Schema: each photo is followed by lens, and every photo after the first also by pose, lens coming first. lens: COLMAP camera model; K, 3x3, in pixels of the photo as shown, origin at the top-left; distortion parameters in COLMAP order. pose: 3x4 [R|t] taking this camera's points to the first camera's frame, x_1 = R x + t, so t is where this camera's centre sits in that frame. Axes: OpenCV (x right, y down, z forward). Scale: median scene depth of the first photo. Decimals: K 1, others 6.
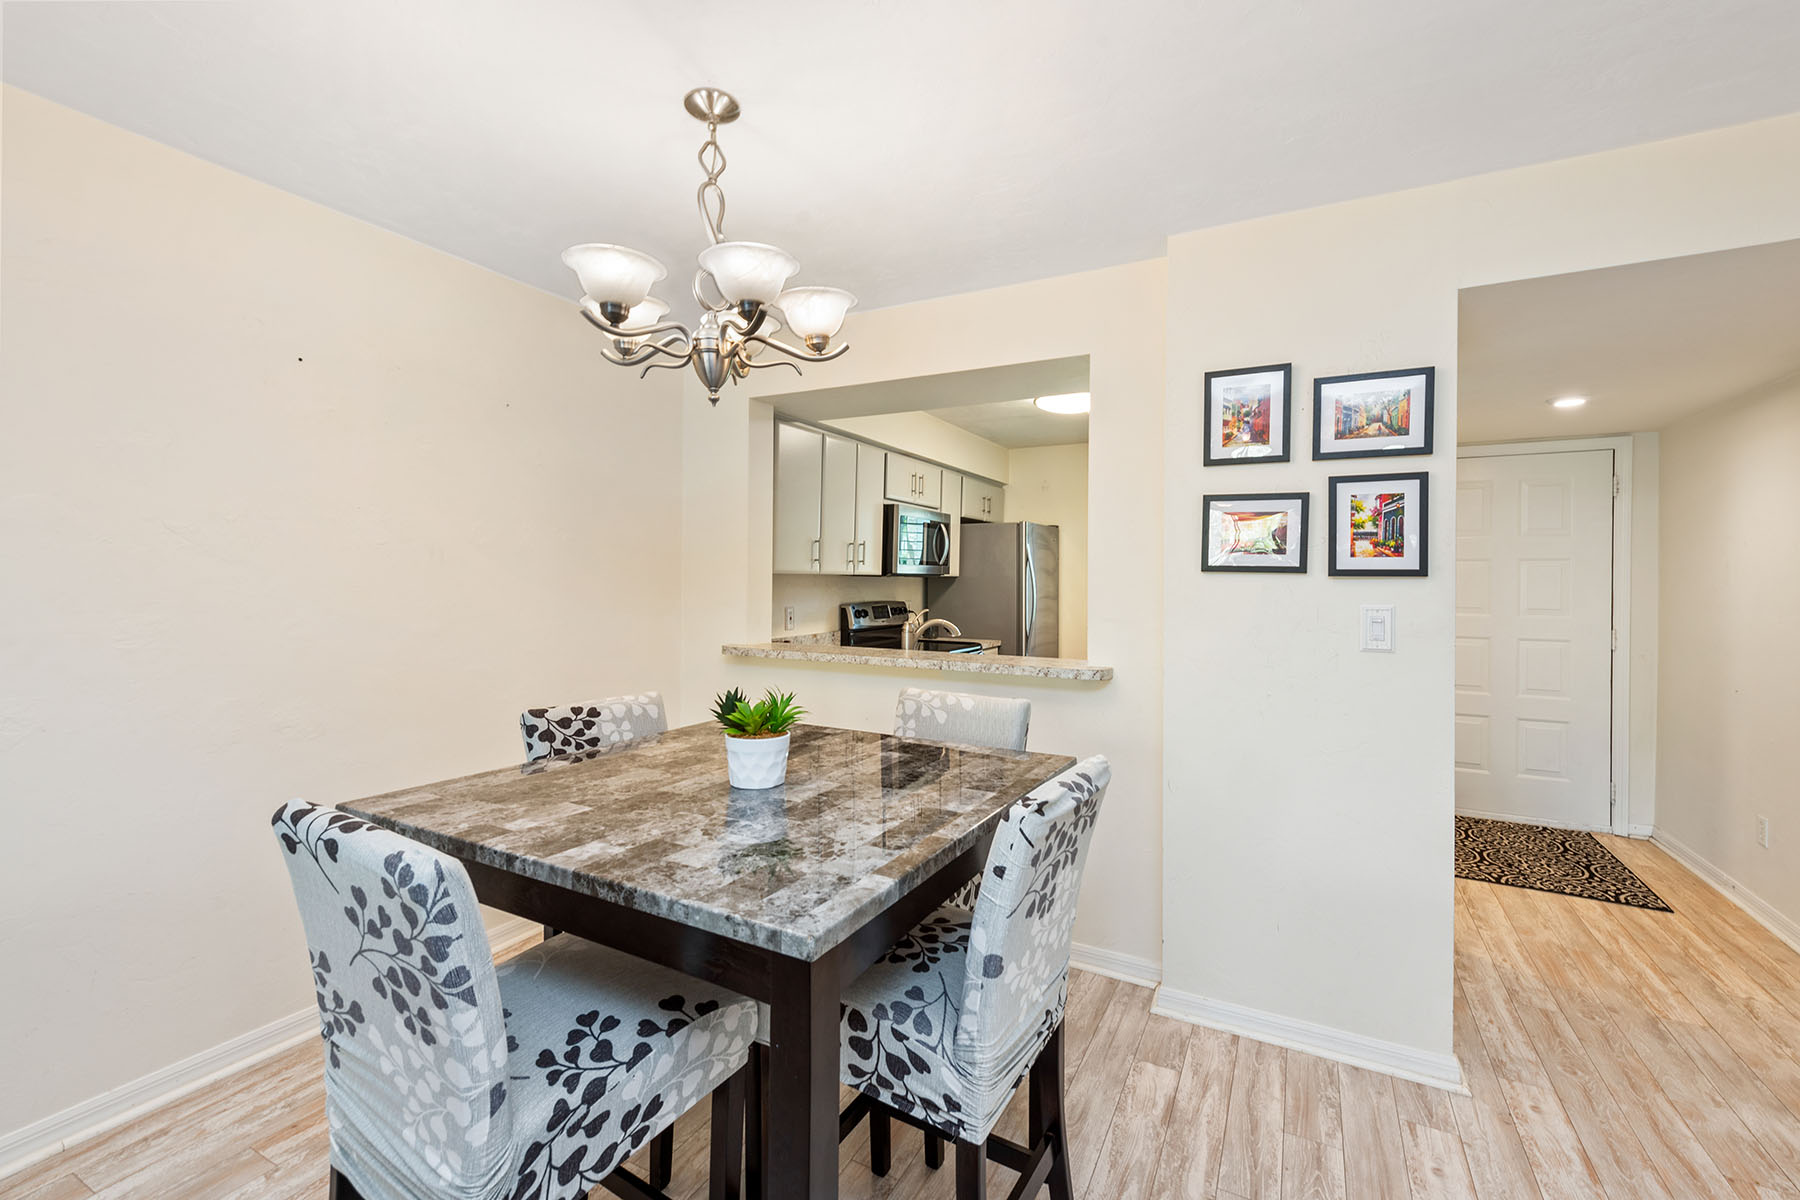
lens RADIAL K [[746.8, 0, 899.1], [0, 746.8, 592.9], [0, 0, 1]] dist [-0.000265, -0.000077]
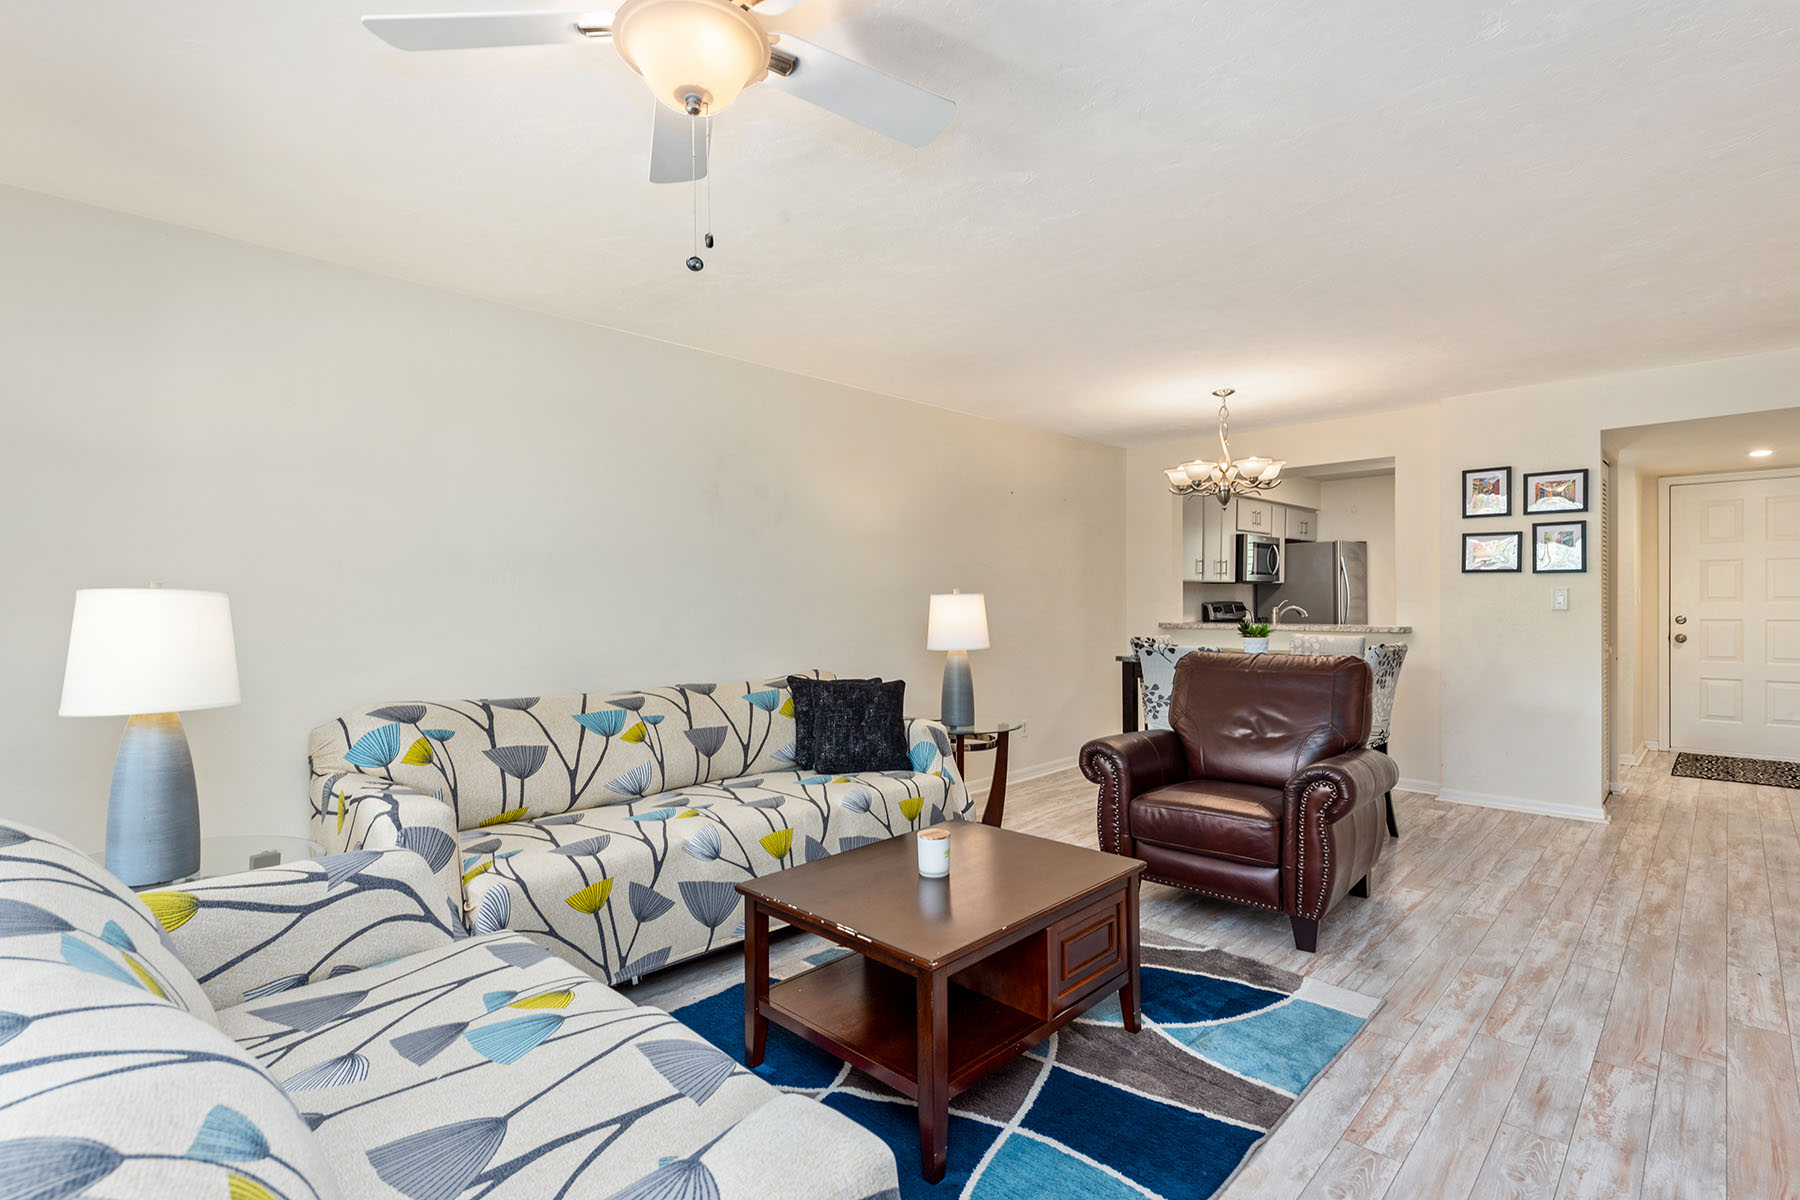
lens RADIAL K [[813.1, 0, 894.5], [0, 813.1, 615.7], [0, 0, 1]] dist [0.001149, -0.007076]
pose [[0.955203, -0.010705, -0.295759, -0.380806], [0.011909, 0.999927, 0.002271, 0.060030], [0.295713, -0.005692, 0.955260, -1.456558]]
